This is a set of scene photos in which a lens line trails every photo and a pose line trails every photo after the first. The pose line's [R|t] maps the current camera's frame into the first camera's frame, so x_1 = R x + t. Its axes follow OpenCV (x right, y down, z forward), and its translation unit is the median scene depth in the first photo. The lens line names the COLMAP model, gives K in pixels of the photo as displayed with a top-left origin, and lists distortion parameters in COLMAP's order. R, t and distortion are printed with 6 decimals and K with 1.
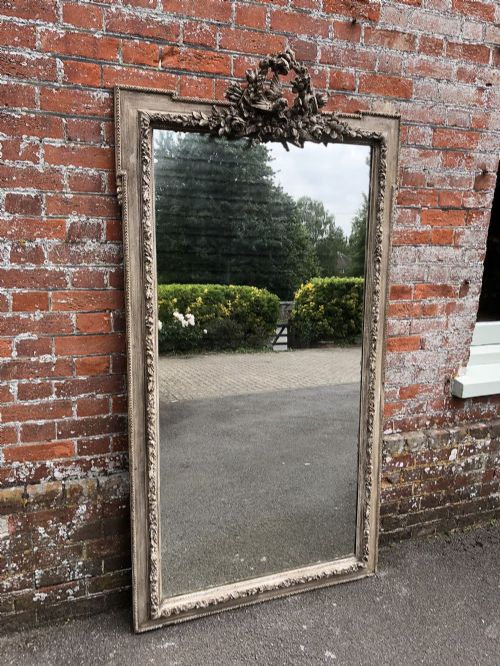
lens RADIAL K [[502.9, 0, 231.2], [0, 502.9, 336.8], [0, 0, 1]] dist [0.008879, -0.015202]
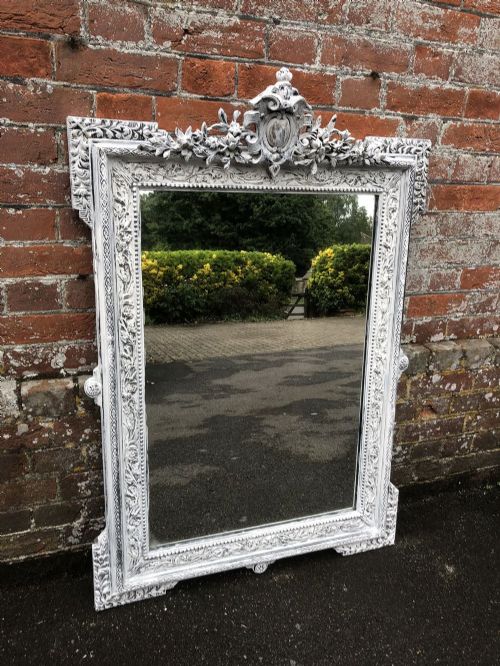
lens RADIAL K [[502.9, 0, 234.8], [0, 502.9, 327.6], [0, 0, 1]] dist [0.008879, -0.015202]
pose [[0.999487, 0.032028, 0.000271, 0.045971], [-0.031833, 0.992394, 0.118912, 0.106198], [0.003539, -0.118860, 0.992905, 0.347786]]
